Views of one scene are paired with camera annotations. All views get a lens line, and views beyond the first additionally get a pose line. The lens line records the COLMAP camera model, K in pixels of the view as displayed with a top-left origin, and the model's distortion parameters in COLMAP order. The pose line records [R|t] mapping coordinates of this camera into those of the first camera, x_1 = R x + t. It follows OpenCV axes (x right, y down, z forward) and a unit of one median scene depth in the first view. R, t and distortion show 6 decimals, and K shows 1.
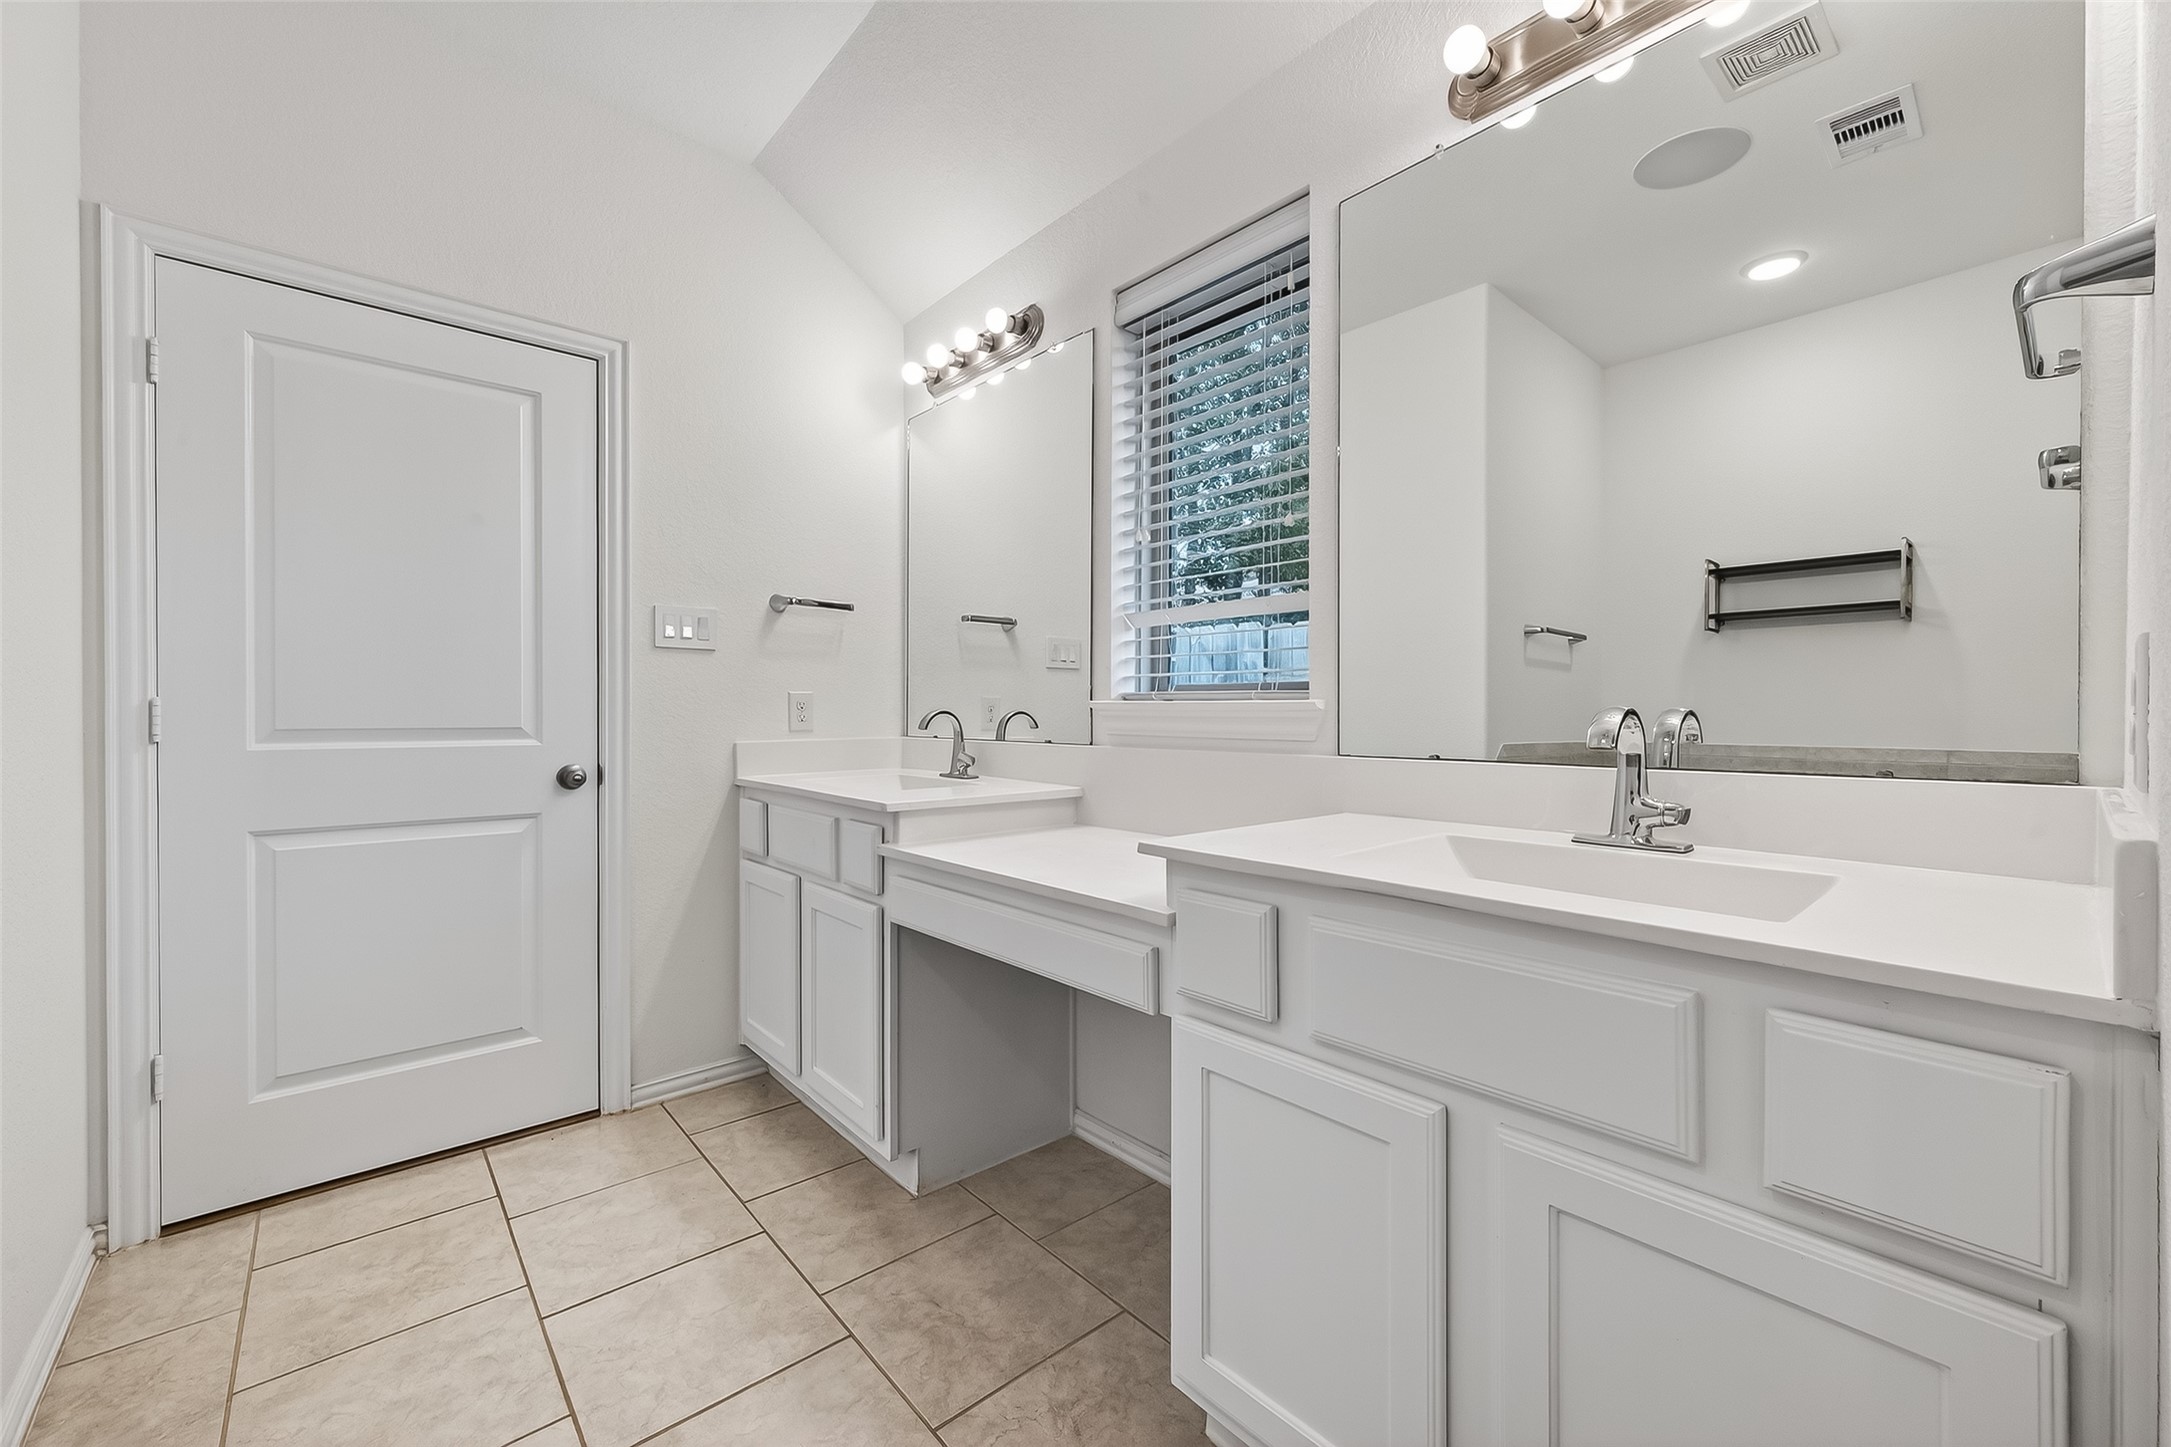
lens RADIAL K [[899.1, 0, 1080.9], [0, 899.1, 706.4], [0, 0, 1]] dist [0.003703, -0.000777]
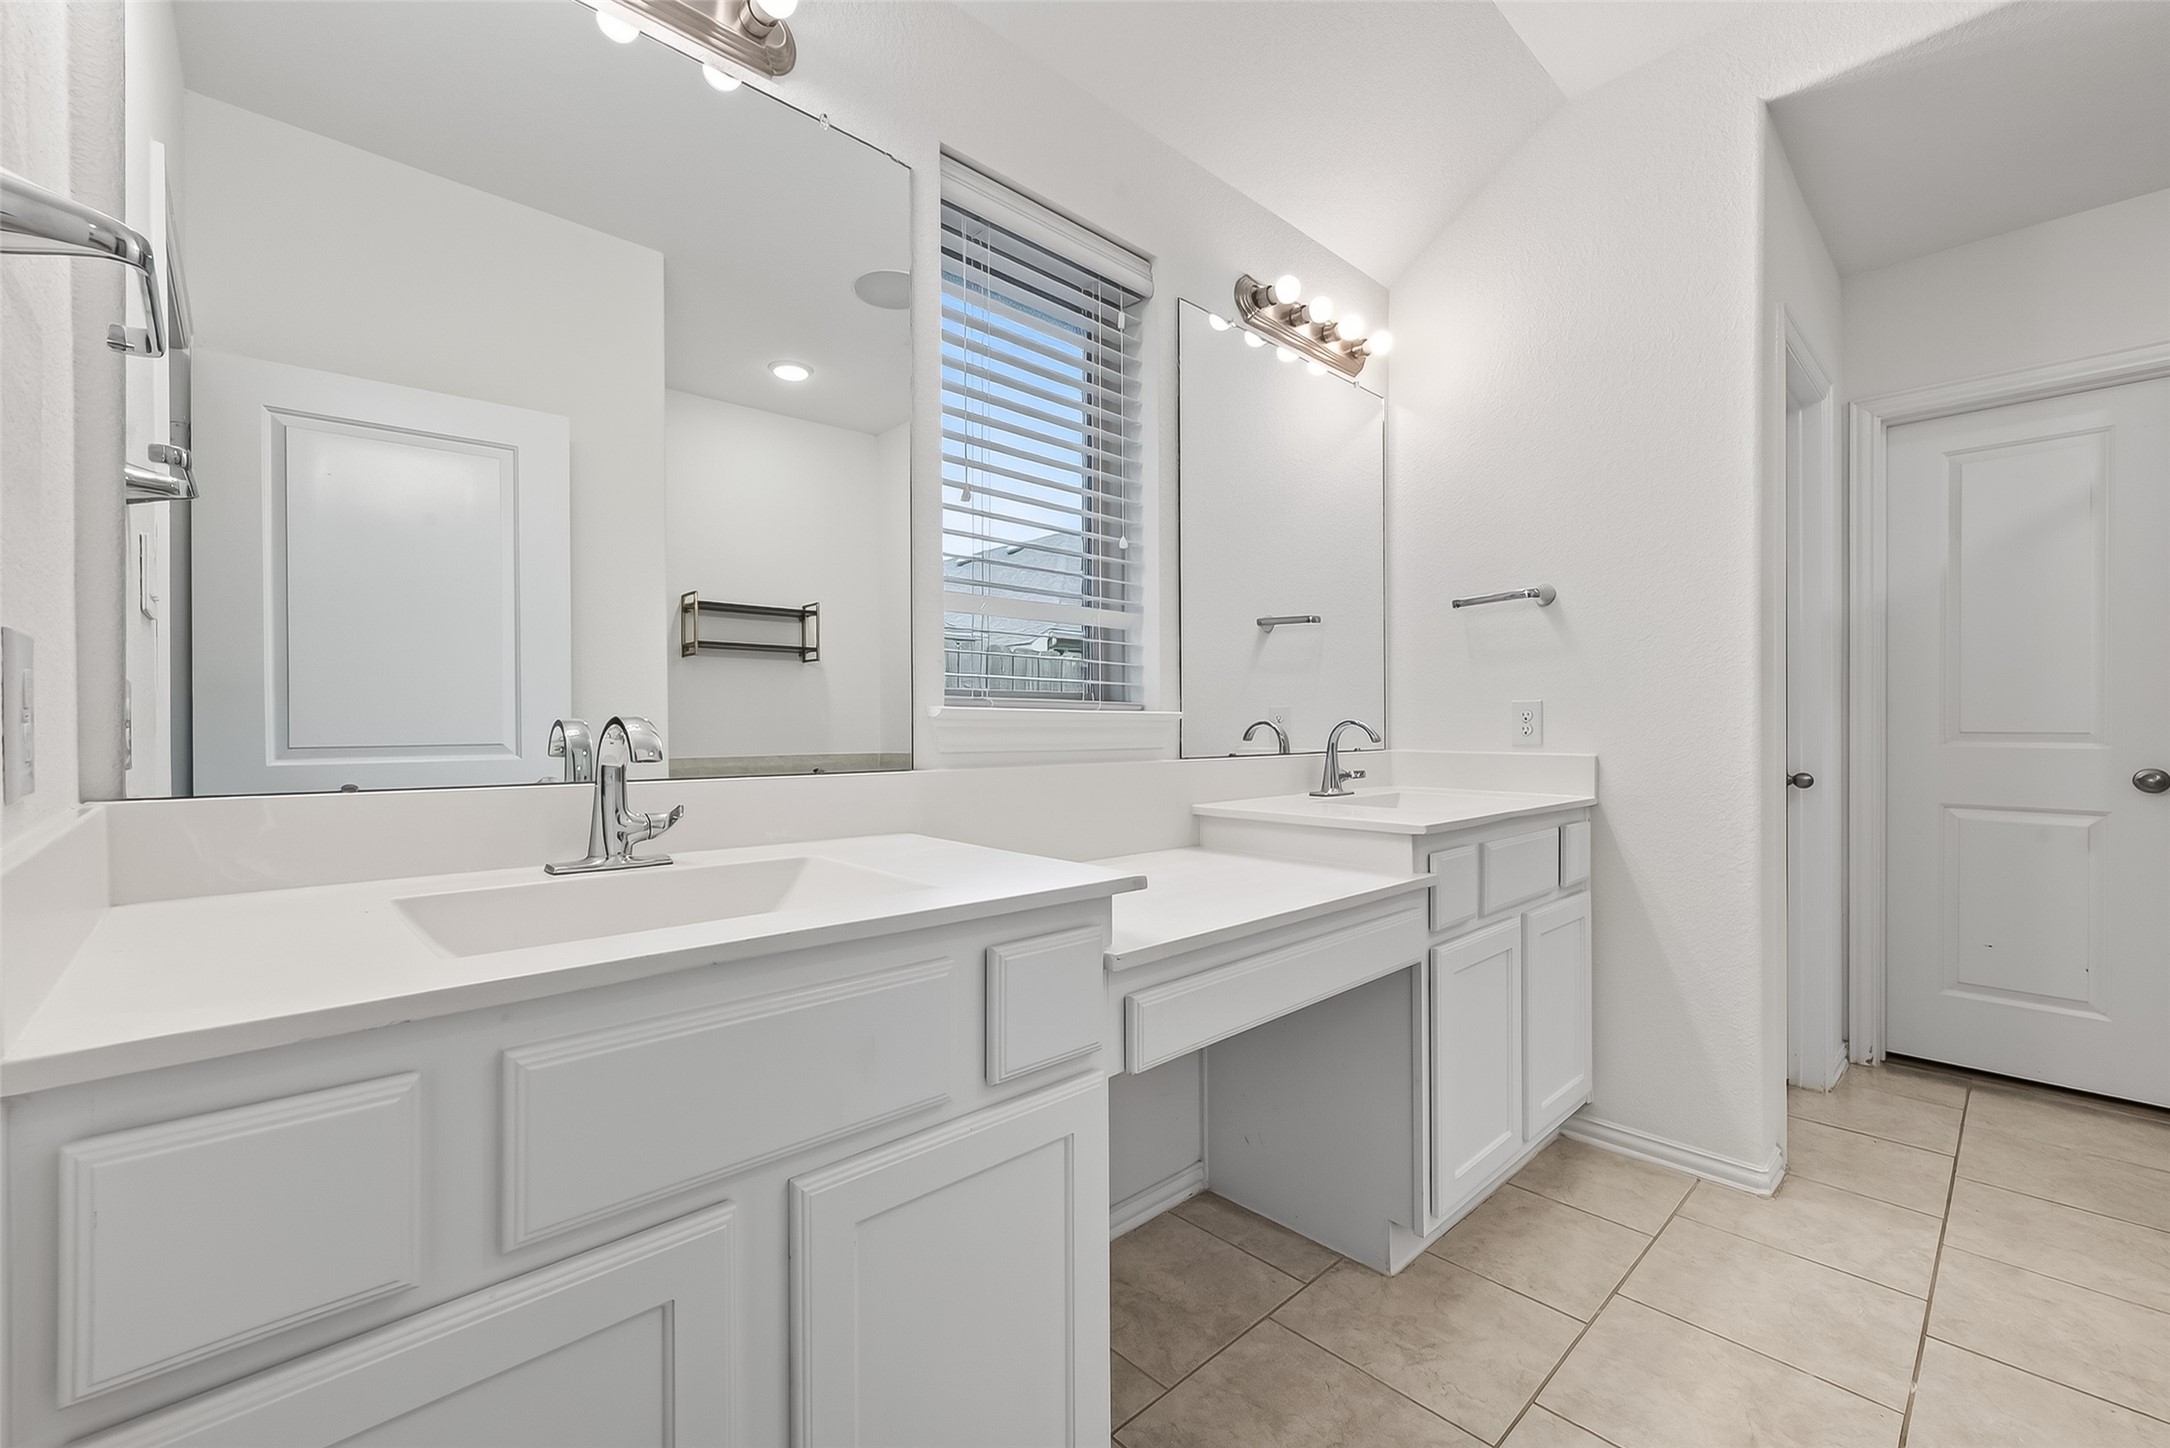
lens RADIAL K [[898.7, 0, 1077.4], [0, 898.7, 716.9], [0, 0, 1]] dist [0.003703, -0.000777]
pose [[-0.021215, -0.001141, 0.999774, -0.485248], [0.009342, 0.999955, 0.001339, -0.007229], [-0.999731, 0.009368, -0.021203, 0.618243]]
